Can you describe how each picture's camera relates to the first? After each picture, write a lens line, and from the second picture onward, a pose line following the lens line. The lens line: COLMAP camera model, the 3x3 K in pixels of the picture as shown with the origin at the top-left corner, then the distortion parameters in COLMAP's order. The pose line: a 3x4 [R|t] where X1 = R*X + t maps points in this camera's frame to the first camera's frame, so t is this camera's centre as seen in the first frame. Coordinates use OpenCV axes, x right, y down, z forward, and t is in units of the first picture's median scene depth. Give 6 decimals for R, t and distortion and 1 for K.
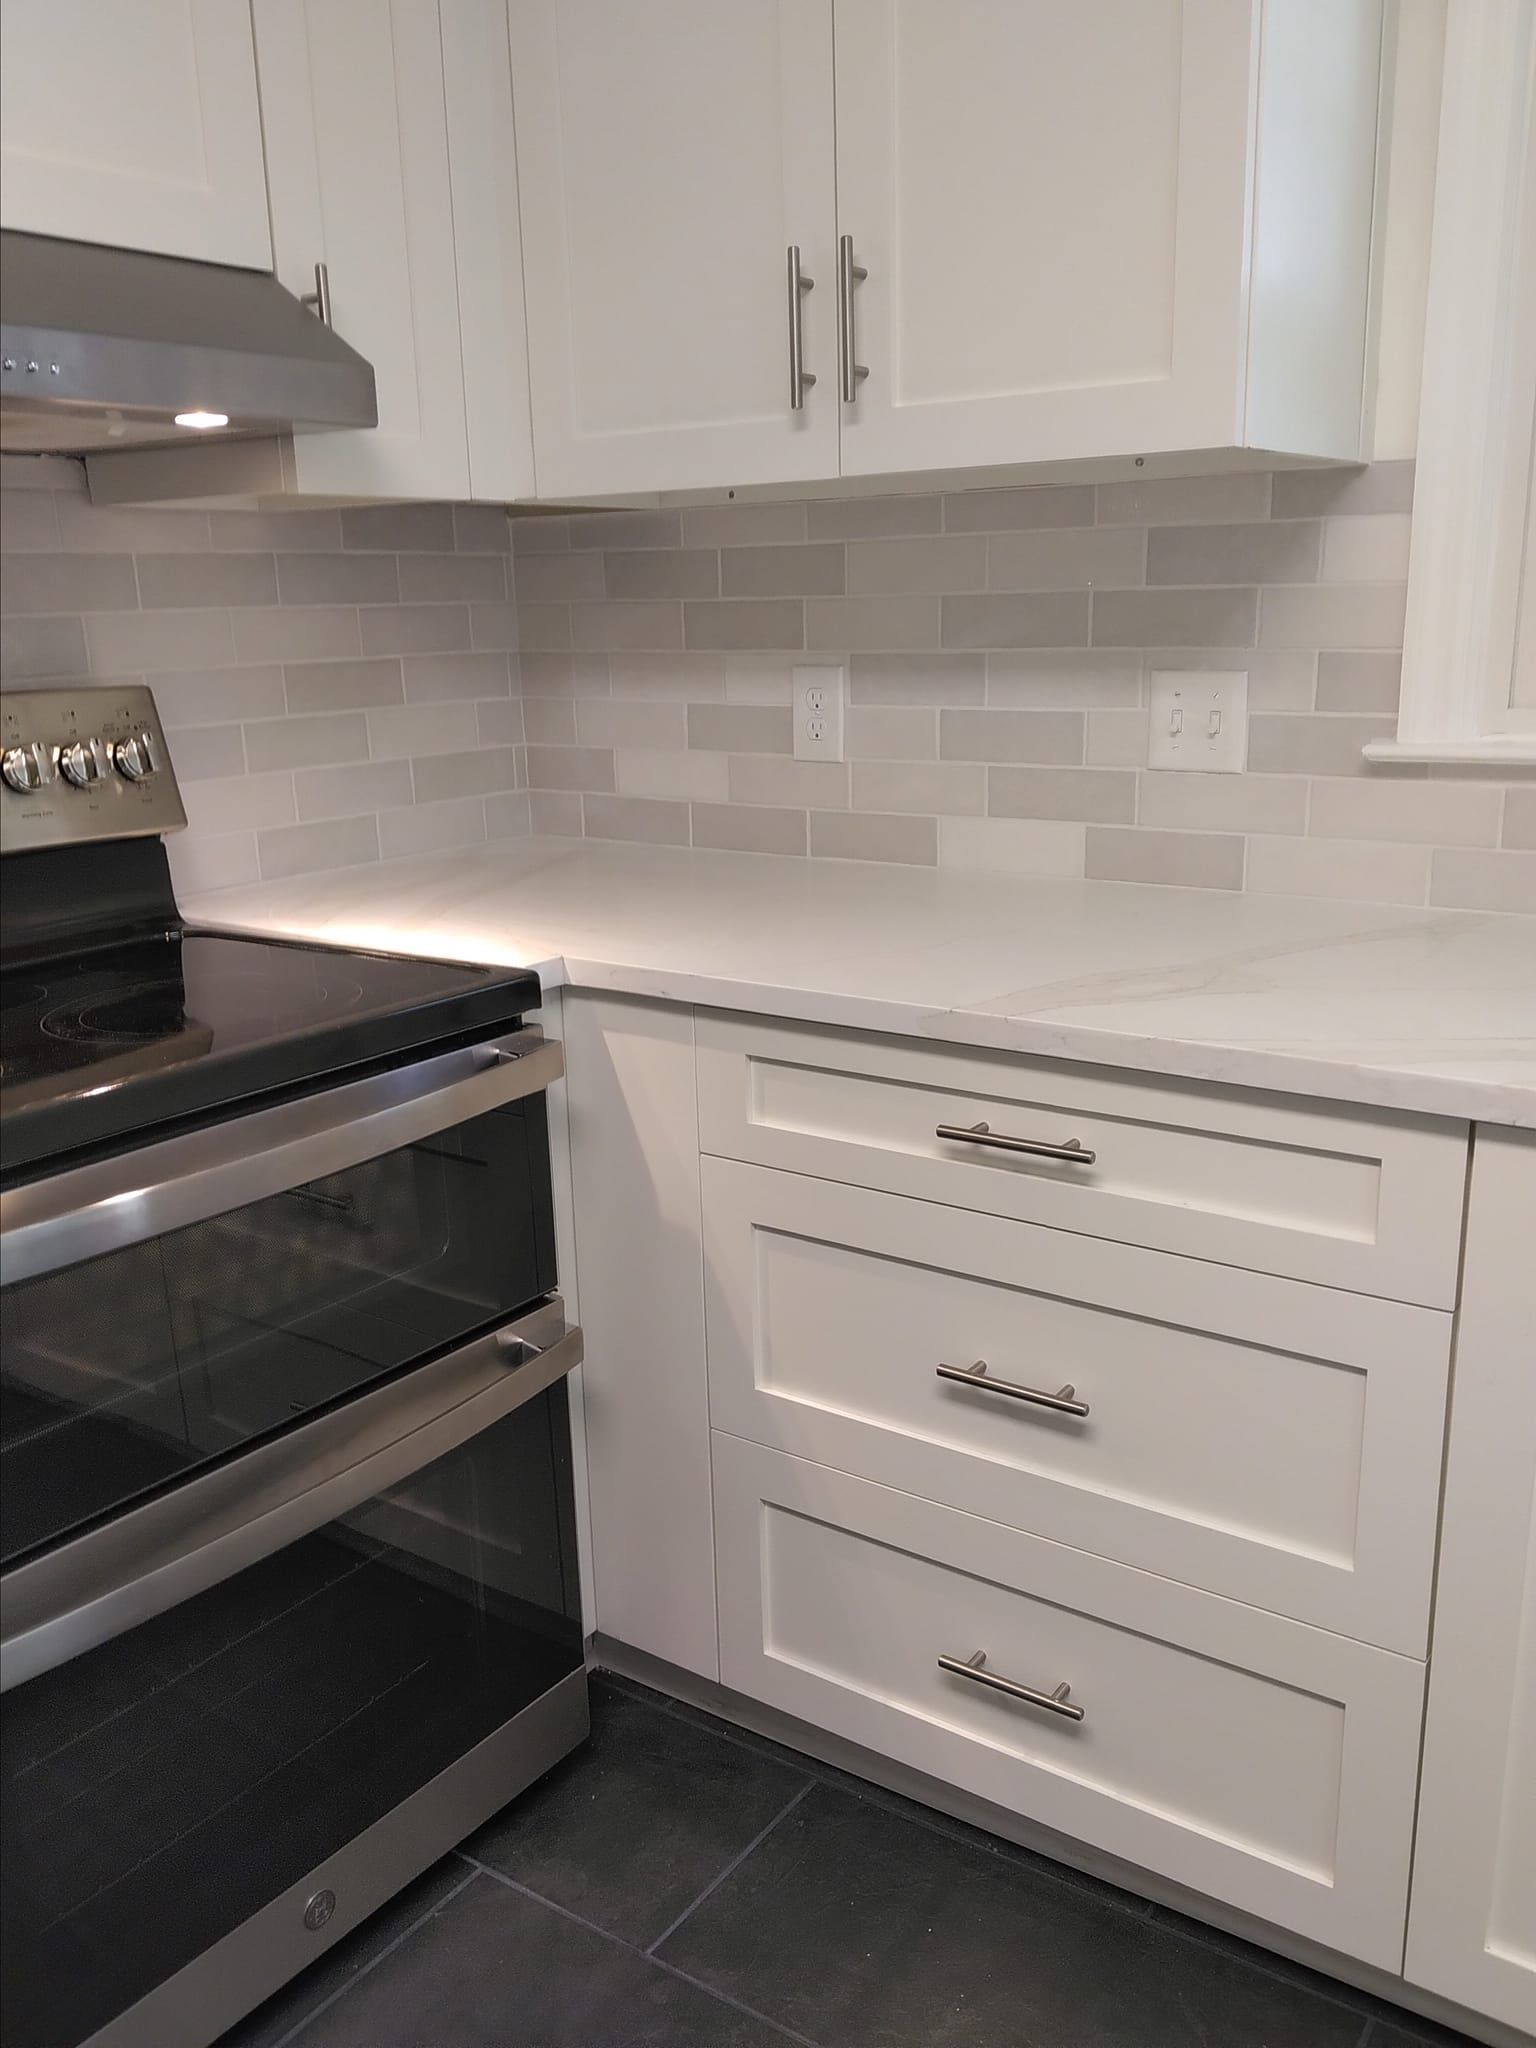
lens RADIAL K [[1683.7, 0, 772.1], [0, 1683.7, 1029.5], [0, 0, 1]] dist [0.057454, -0.085321]
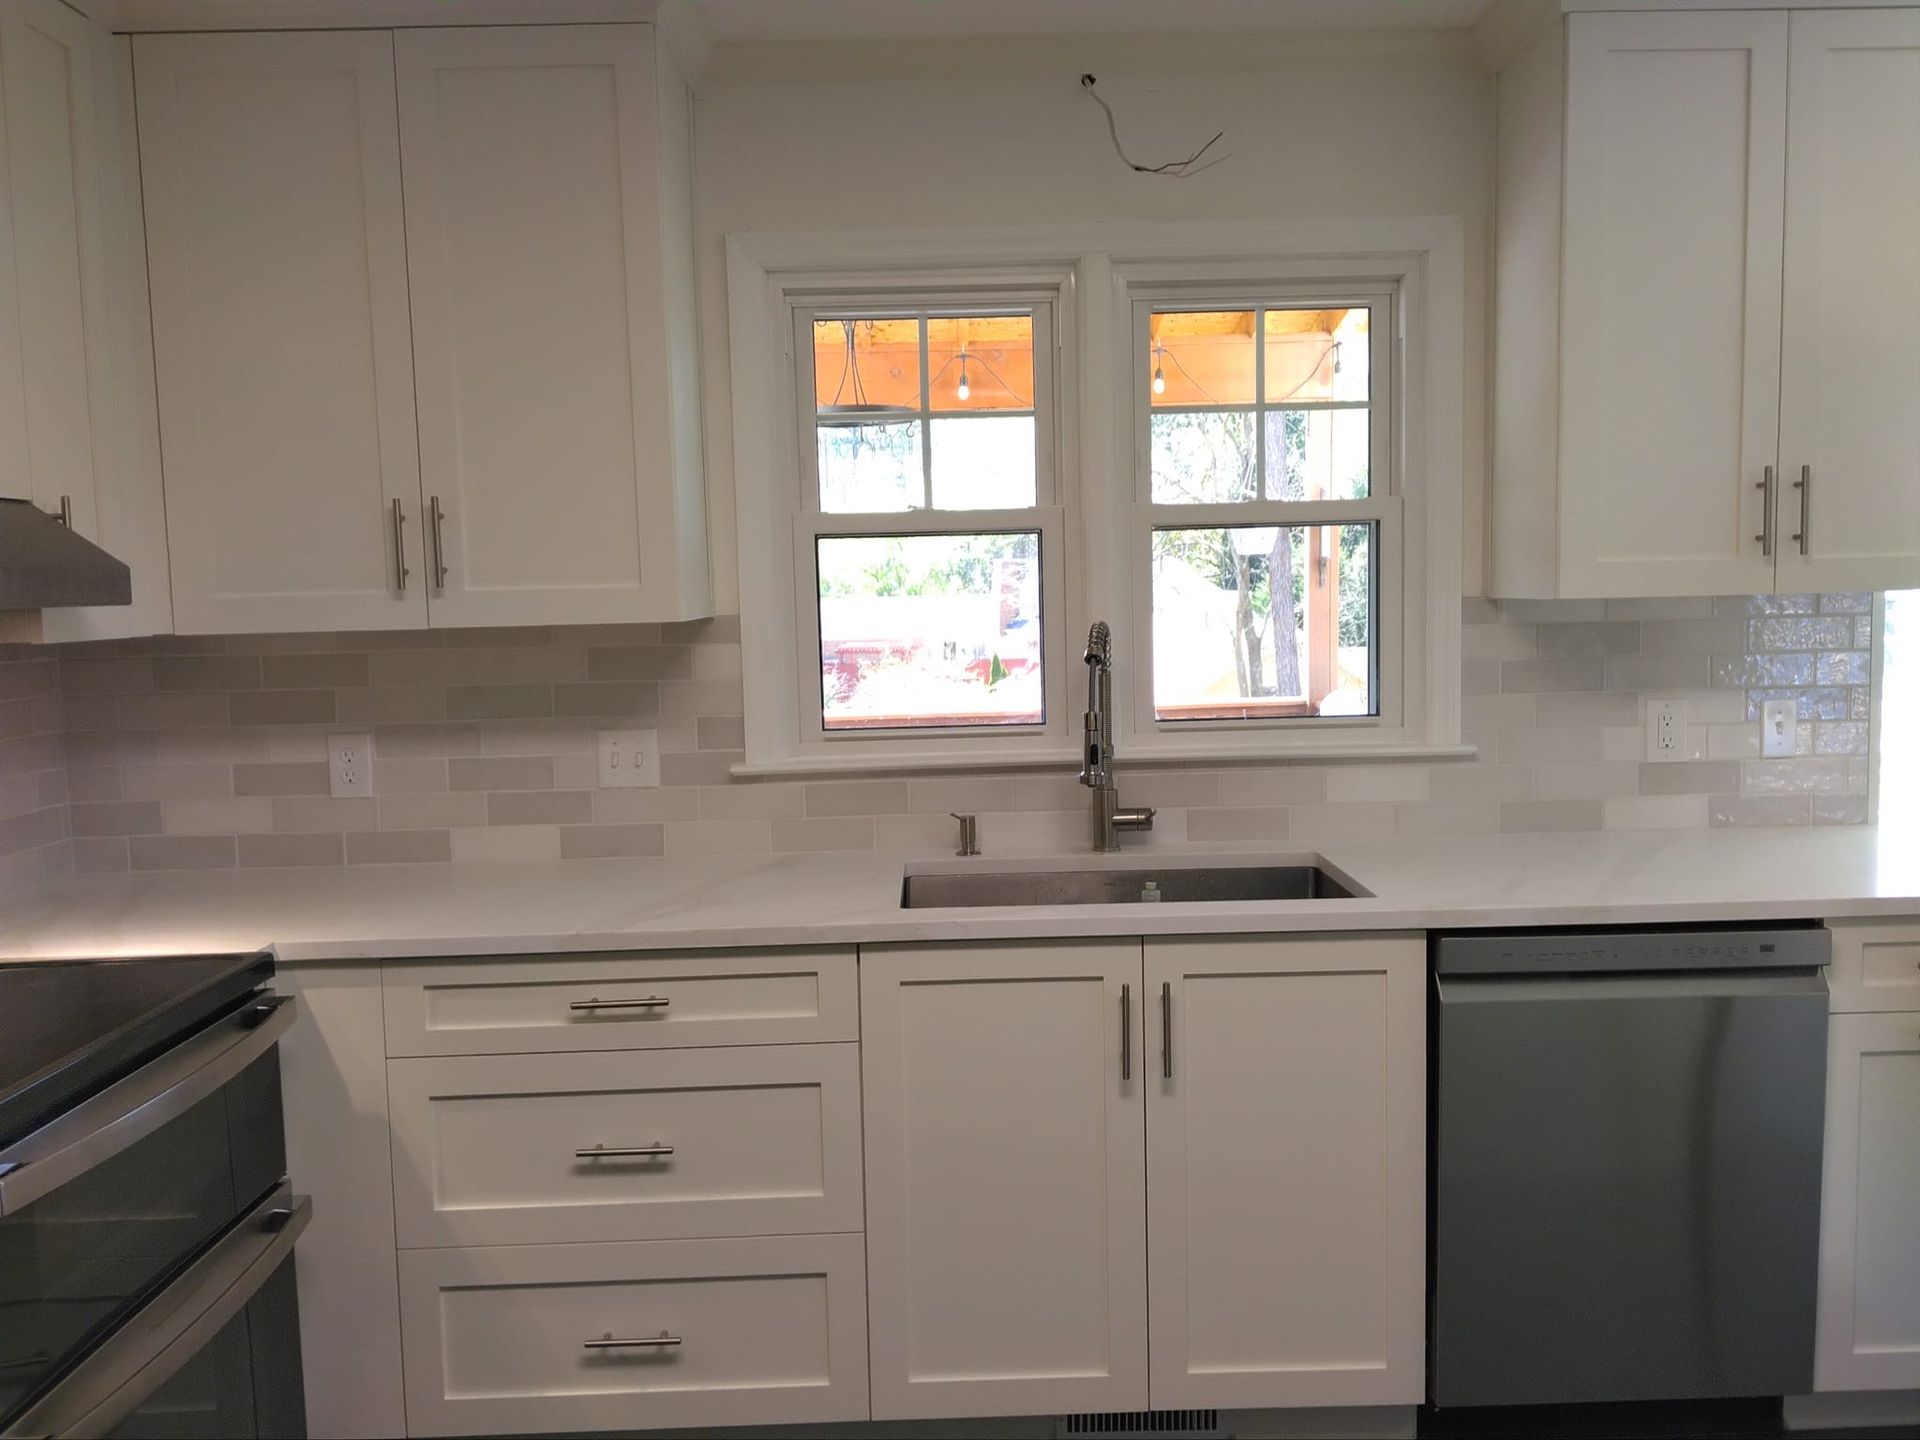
lens RADIAL K [[1578.5, 0, 961.6], [0, 1578.5, 711.4], [0, 0, 1]] dist [0.057454, -0.085321]
pose [[0.807493, -0.045057, 0.588154, -0.420185], [0.153844, 0.978657, -0.136244, 0.038858], [-0.569462, 0.200500, 0.797191, -0.469581]]
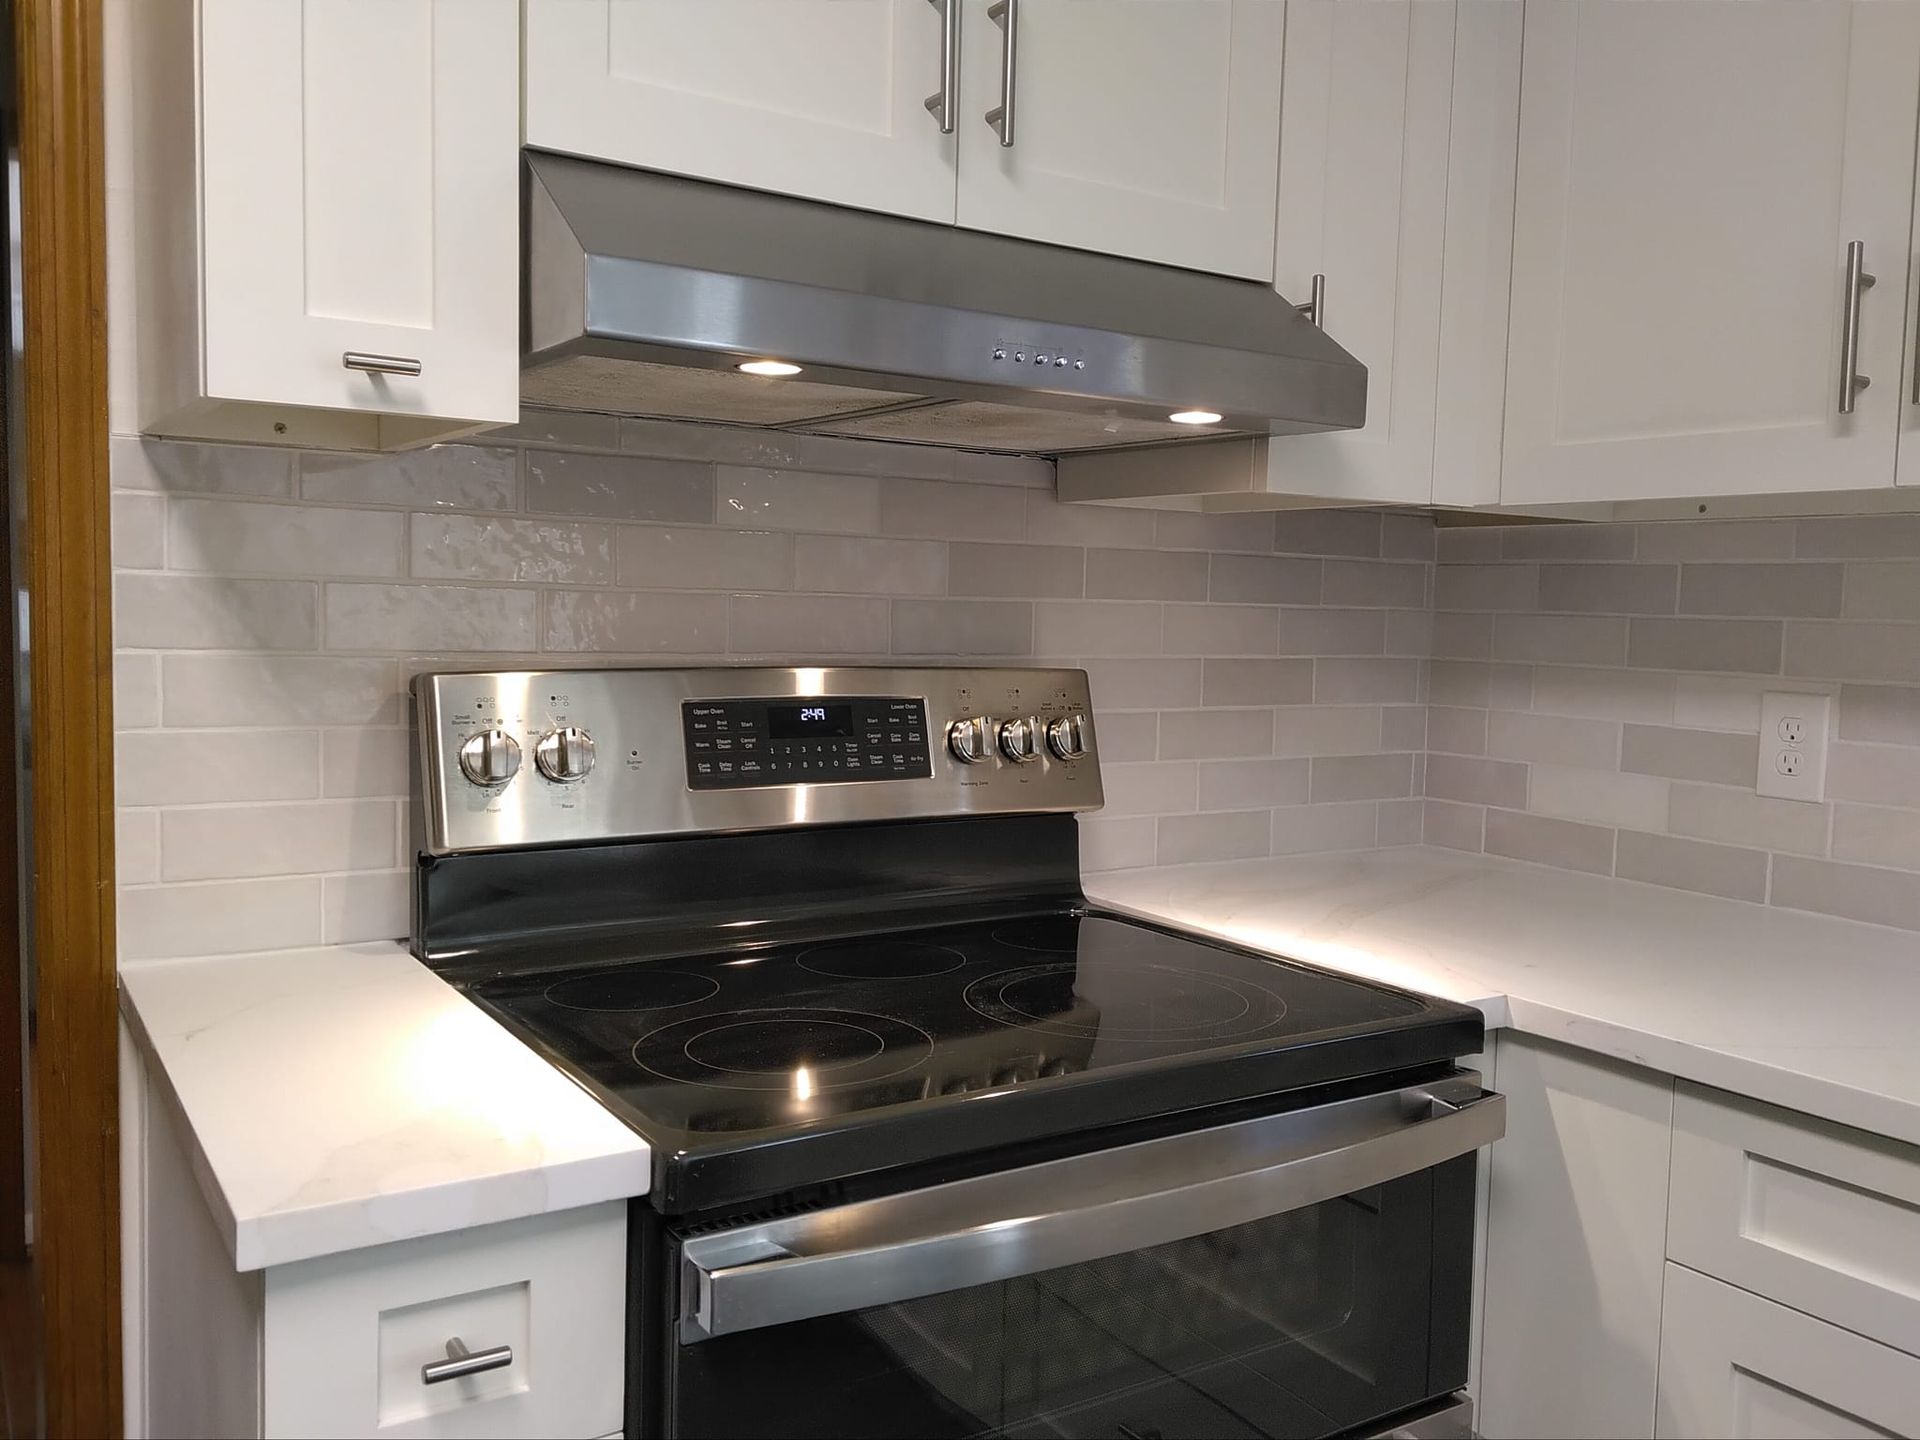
lens RADIAL K [[1578.5, 0, 961.6], [0, 1578.5, 711.4], [0, 0, 1]] dist [0.057454, -0.085321]
pose [[0.929693, 0.075127, -0.360591, -0.094225], [-0.139659, 0.977776, -0.156361, -0.017486], [0.340830, 0.195728, 0.919524, 0.099678]]
